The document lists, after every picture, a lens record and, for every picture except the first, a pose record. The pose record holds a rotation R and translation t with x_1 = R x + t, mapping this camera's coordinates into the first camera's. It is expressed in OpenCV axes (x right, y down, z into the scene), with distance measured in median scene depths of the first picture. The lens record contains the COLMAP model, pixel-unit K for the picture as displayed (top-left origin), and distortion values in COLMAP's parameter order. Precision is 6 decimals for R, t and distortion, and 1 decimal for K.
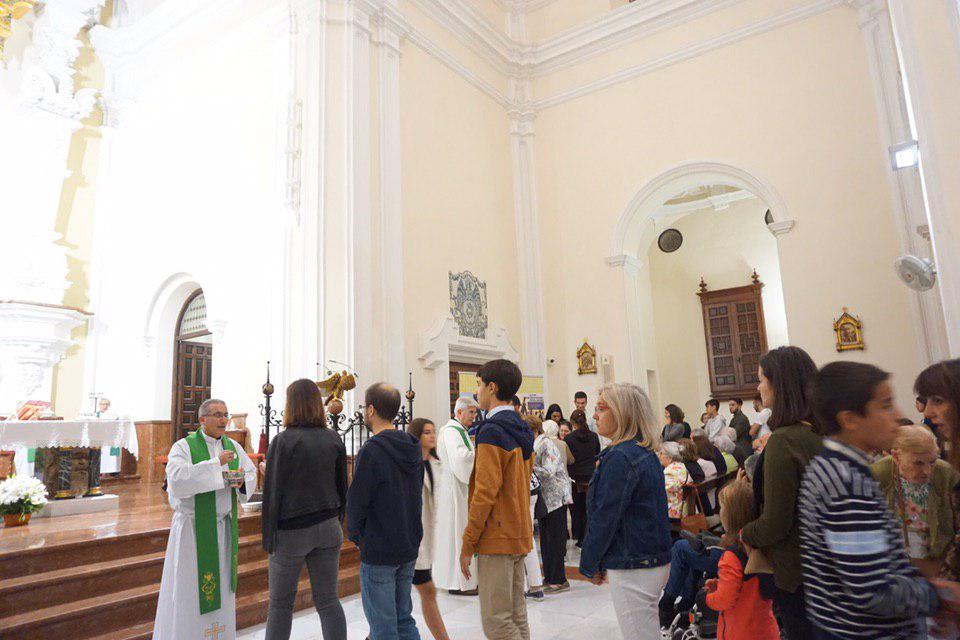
lens RADIAL K [[639.3, 0, 484.2], [0, 639.3, 319.1], [0, 0, 1]] dist [-0.046040, 0.029680]
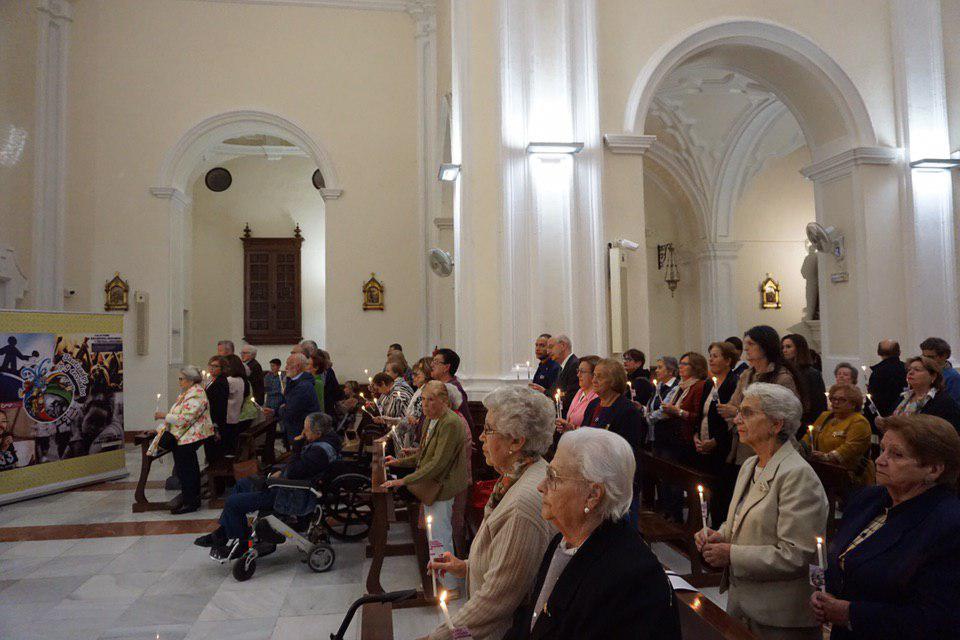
lens RADIAL K [[676.3, 0, 486.8], [0, 676.3, 324.9], [0, 0, 1]] dist [-0.000360, 0.024589]
pose [[0.735343, 0.056712, 0.675318, -0.099058], [-0.129185, 0.989950, 0.057533, -0.017276], [-0.665268, -0.129547, 0.735279, -0.069222]]
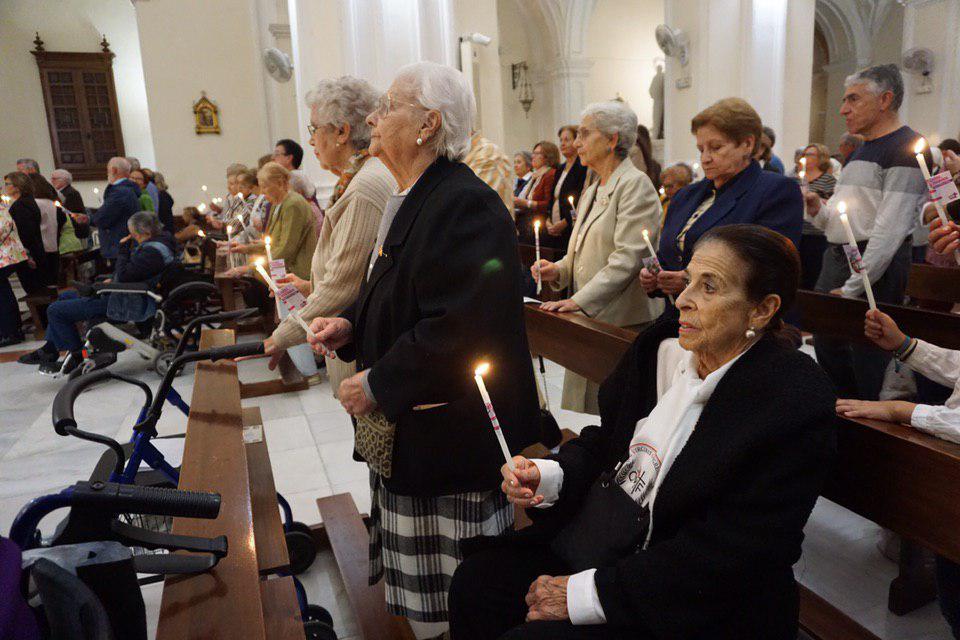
lens RADIAL K [[676.3, 0, 486.8], [0, 676.3, 324.9], [0, 0, 1]] dist [-0.000360, 0.024589]
pose [[0.583355, -0.129161, 0.801882, -0.091360], [-0.117788, 0.963385, 0.240863, 0.021996], [-0.803631, -0.234961, 0.546782, -0.075052]]
